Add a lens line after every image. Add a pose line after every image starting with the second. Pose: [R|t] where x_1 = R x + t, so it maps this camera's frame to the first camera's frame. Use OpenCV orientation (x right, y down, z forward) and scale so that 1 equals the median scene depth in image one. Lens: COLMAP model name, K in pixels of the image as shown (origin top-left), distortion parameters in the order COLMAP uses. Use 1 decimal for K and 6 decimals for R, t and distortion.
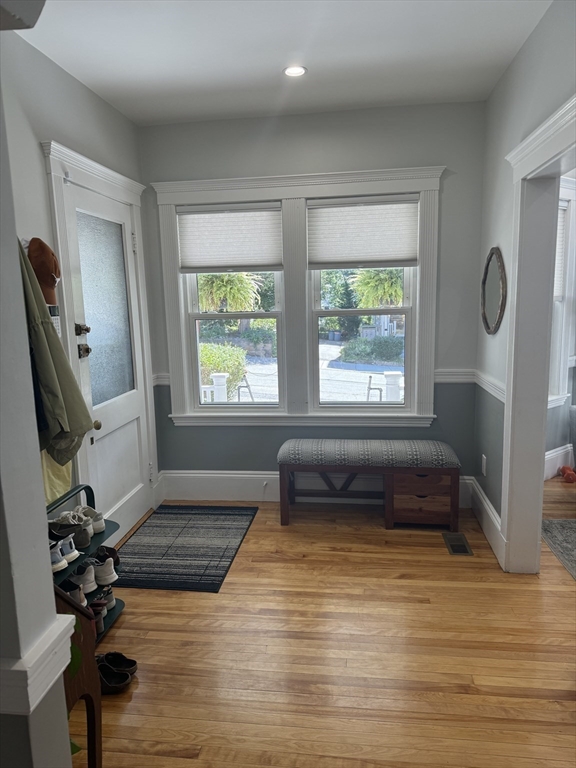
lens RADIAL K [[543.9, 0, 288.0], [0, 543.9, 384.0], [0, 0, 1]] dist [0.158931, -0.267833]
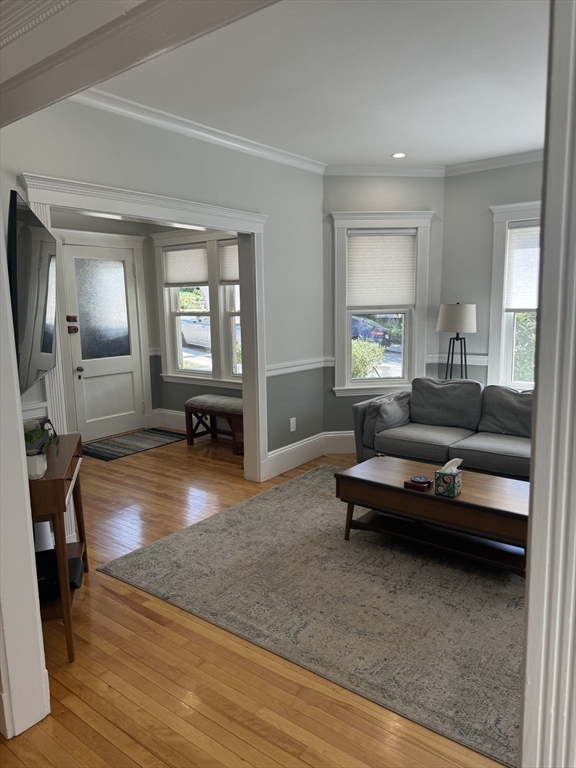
lens RADIAL K [[538.6, 0, 288.0], [0, 538.6, 384.0], [0, 0, 1]] dist [0.092939, -0.099973]
pose [[0.861350, 0.084748, -0.500893, 1.000324], [-0.084090, 0.996170, 0.023943, 0.017074], [0.501004, 0.021496, 0.865178, -0.221569]]
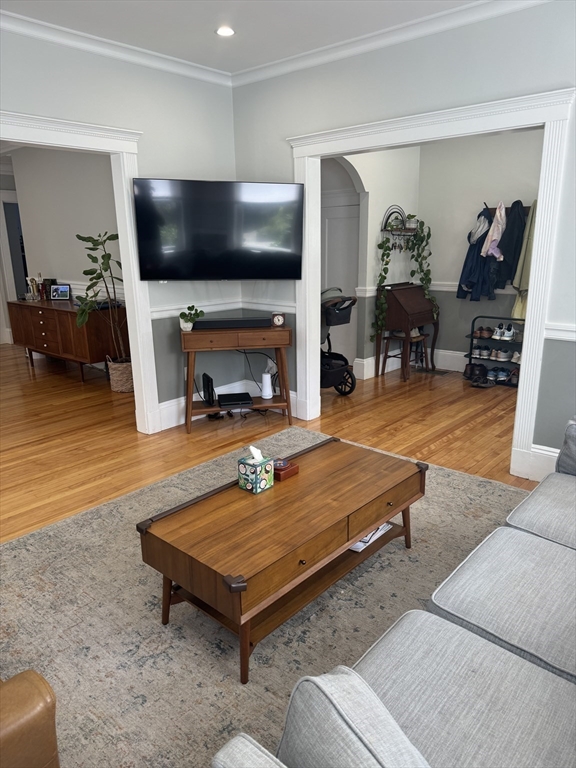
lens RADIAL K [[538.6, 0, 288.0], [0, 538.6, 384.0], [0, 0, 1]] dist [0.092939, -0.099973]
pose [[-0.565364, 0.251556, -0.785546, 1.269523], [-0.100195, 0.924363, 0.368121, -0.181892], [0.818733, 0.286830, -0.497397, 0.970810]]
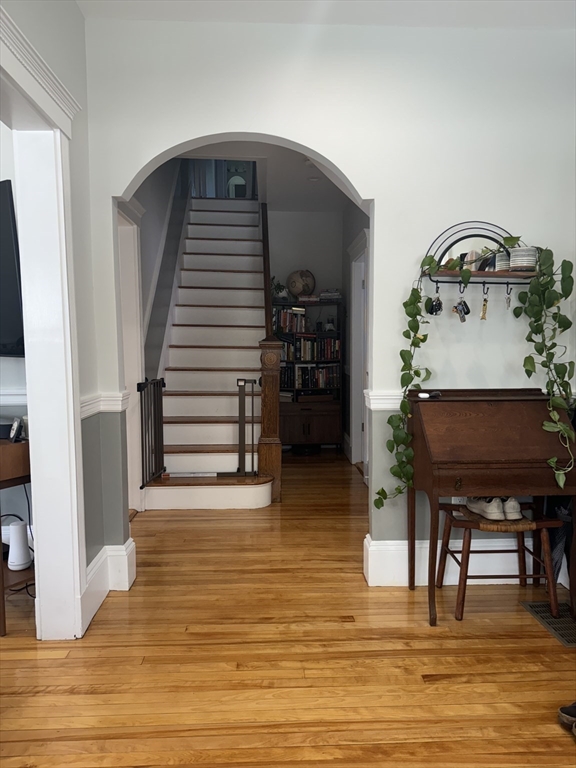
lens RADIAL K [[538.6, 0, 288.0], [0, 538.6, 384.0], [0, 0, 1]] dist [0.092939, -0.099973]
pose [[-0.985701, 0.054153, -0.159567, 0.127737], [0.015308, 0.971816, 0.235245, -0.078392], [0.167809, 0.229438, -0.958748, 0.992980]]
